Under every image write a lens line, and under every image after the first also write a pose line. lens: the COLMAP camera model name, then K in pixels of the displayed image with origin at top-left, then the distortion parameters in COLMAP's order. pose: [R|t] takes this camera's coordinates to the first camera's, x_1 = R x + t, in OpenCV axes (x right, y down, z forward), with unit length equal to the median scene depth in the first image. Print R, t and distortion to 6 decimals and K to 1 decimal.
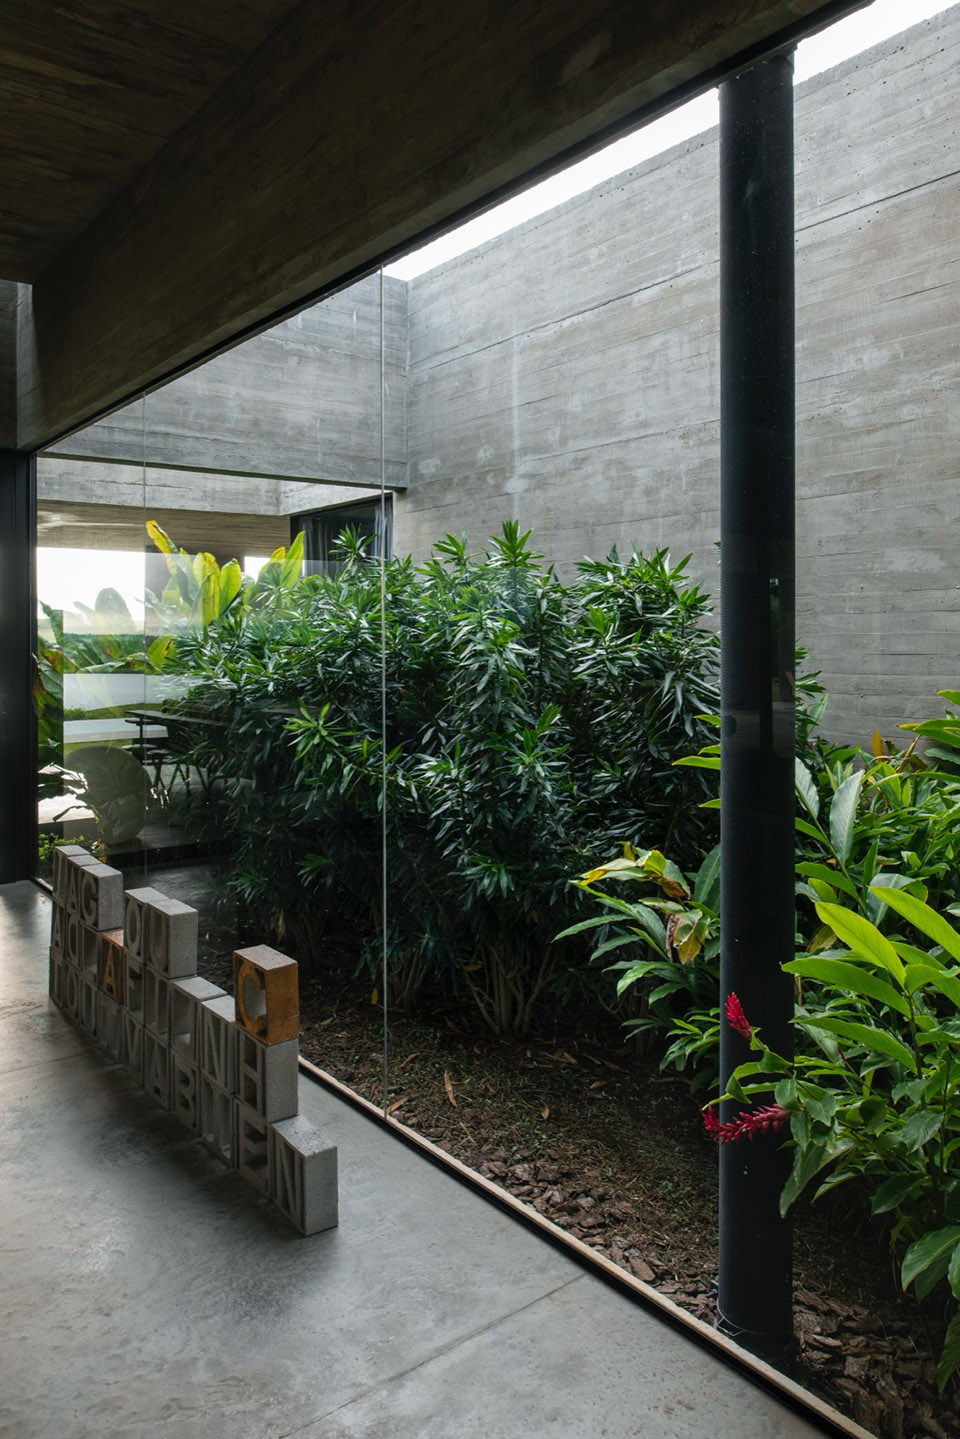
lens RADIAL K [[1072.7, 0, 479.8], [0, 1072.7, 595.7], [0, 0, 1]] dist [-0.002644, -0.002276]
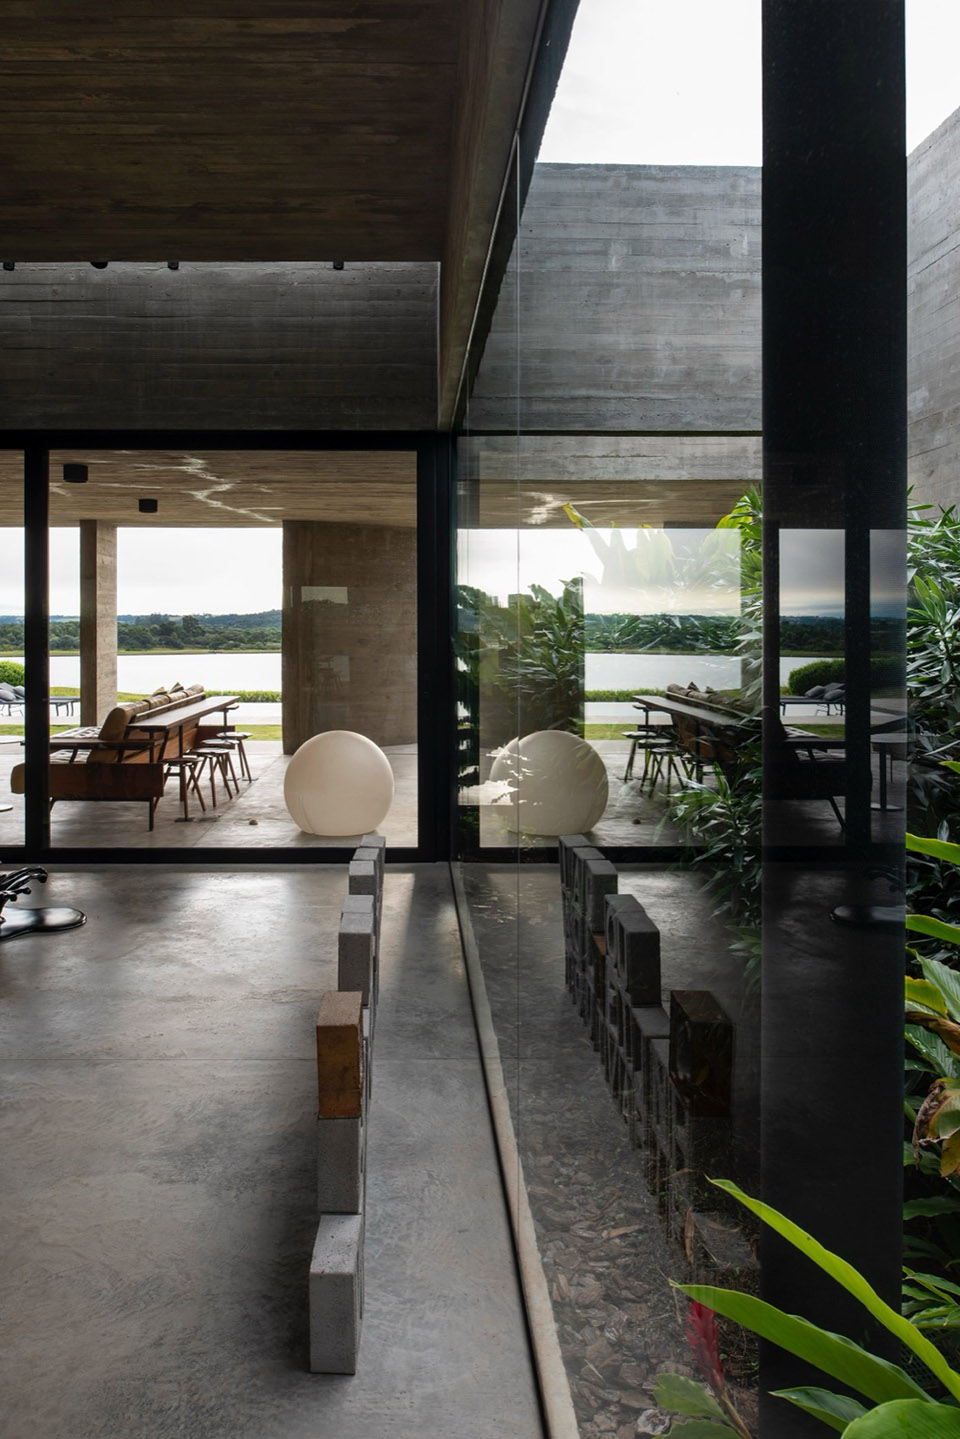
lens RADIAL K [[1072.7, 0, 479.8], [0, 1072.7, 595.7], [0, 0, 1]] dist [-0.002644, -0.002276]
pose [[0.787743, -0.005601, -0.615978, 0.191642], [0.016723, 0.999785, 0.012296, 0.005593], [0.615777, -0.019987, 0.787667, 0.206657]]
